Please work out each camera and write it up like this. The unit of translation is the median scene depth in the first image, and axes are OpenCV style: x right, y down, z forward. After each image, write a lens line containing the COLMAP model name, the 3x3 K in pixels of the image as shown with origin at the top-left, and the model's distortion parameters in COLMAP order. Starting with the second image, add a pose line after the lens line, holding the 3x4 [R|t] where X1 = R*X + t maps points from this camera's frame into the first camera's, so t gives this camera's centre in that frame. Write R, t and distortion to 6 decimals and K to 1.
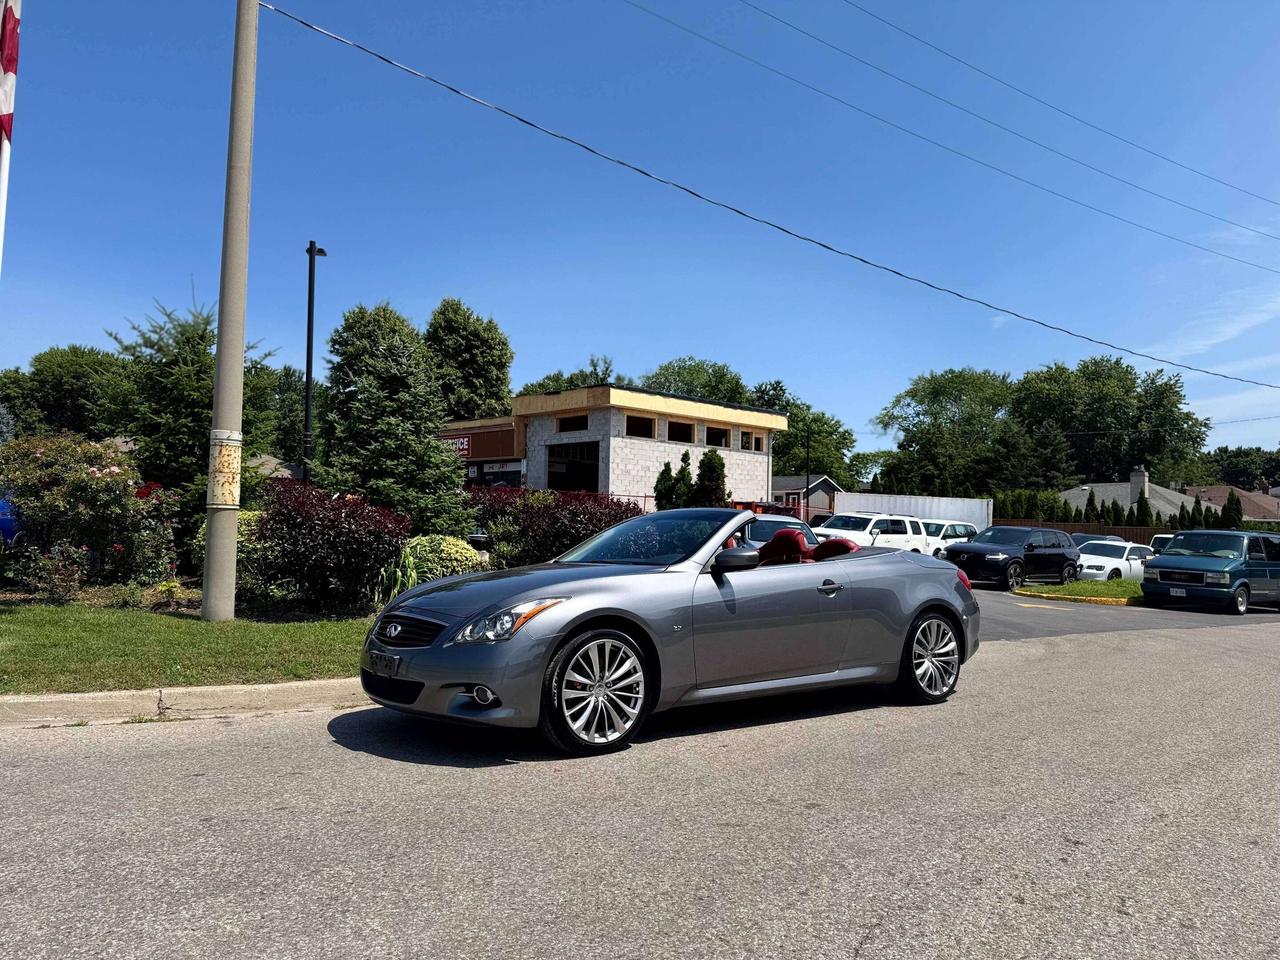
lens RADIAL K [[914.1, 0, 634.5], [0, 914.1, 487.3], [0, 0, 1]] dist [0.060092, -0.062136]
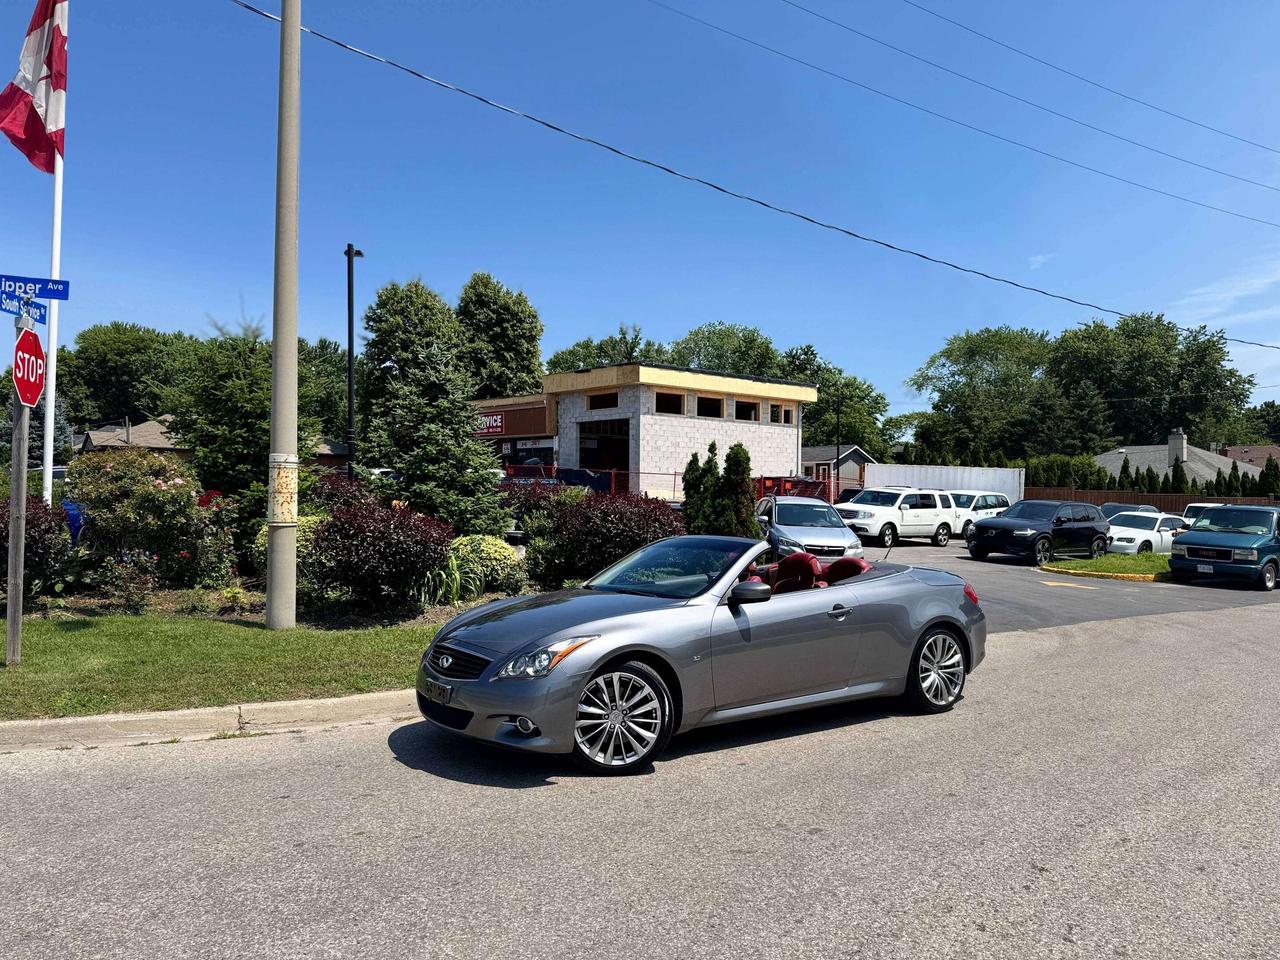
lens RADIAL K [[913.3, 0, 631.4], [0, 913.3, 484.8], [0, 0, 1]] dist [0.064115, -0.067595]
pose [[0.999165, -0.013218, -0.038671, 0.002258], [0.014706, 0.999152, 0.038453, -0.020932], [0.038130, -0.038989, 0.998512, -0.022031]]
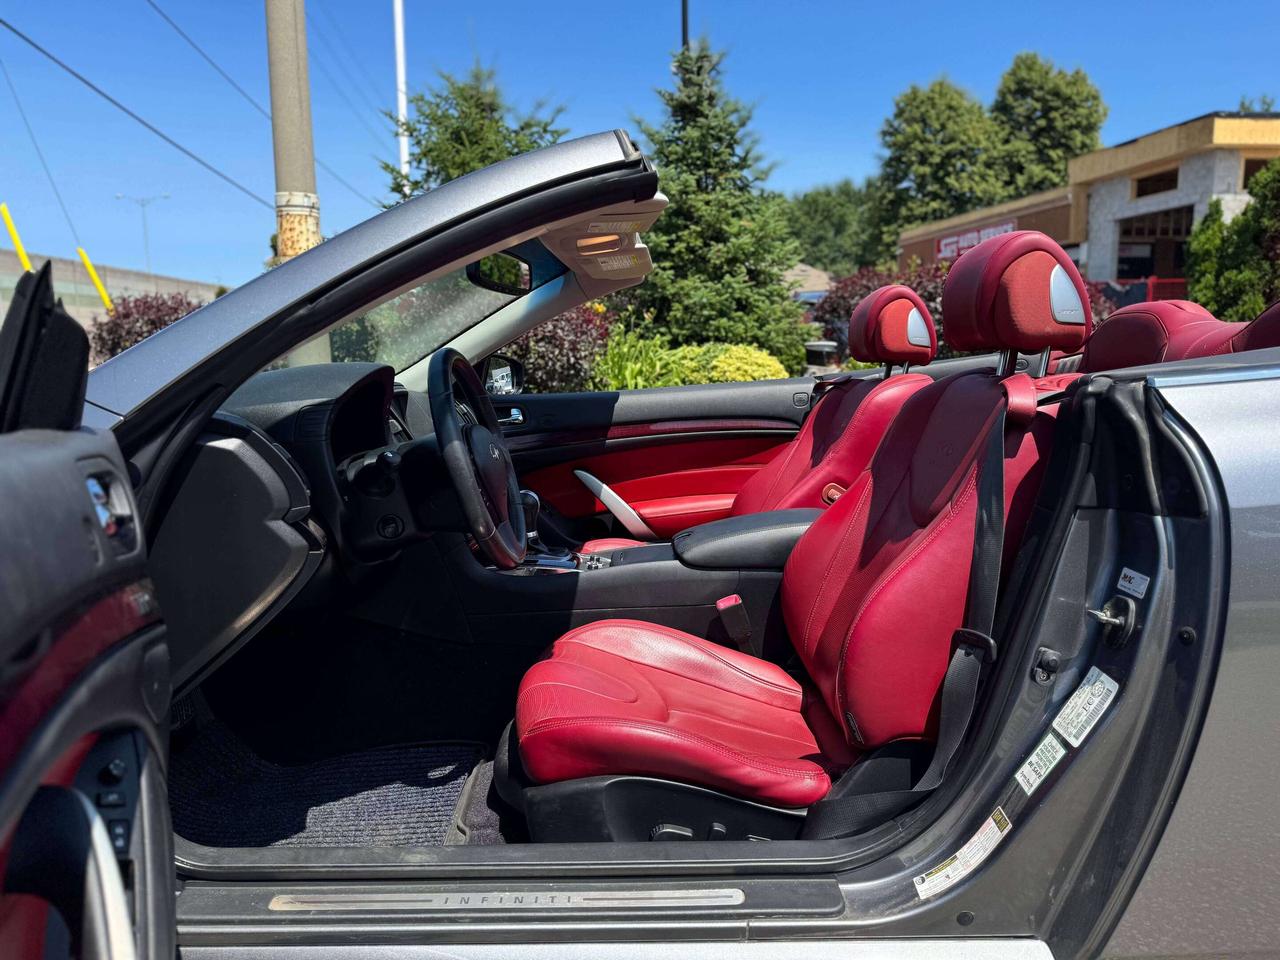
lens RADIAL K [[904.5, 0, 632.0], [0, 904.5, 481.0], [0, 0, 1]] dist [0.063781, -0.062624]
pose [[0.802755, 0.058283, -0.593454, 0.060257], [0.057180, 0.983103, 0.173896, 0.015229], [0.593561, -0.173530, 0.785858, 0.206161]]
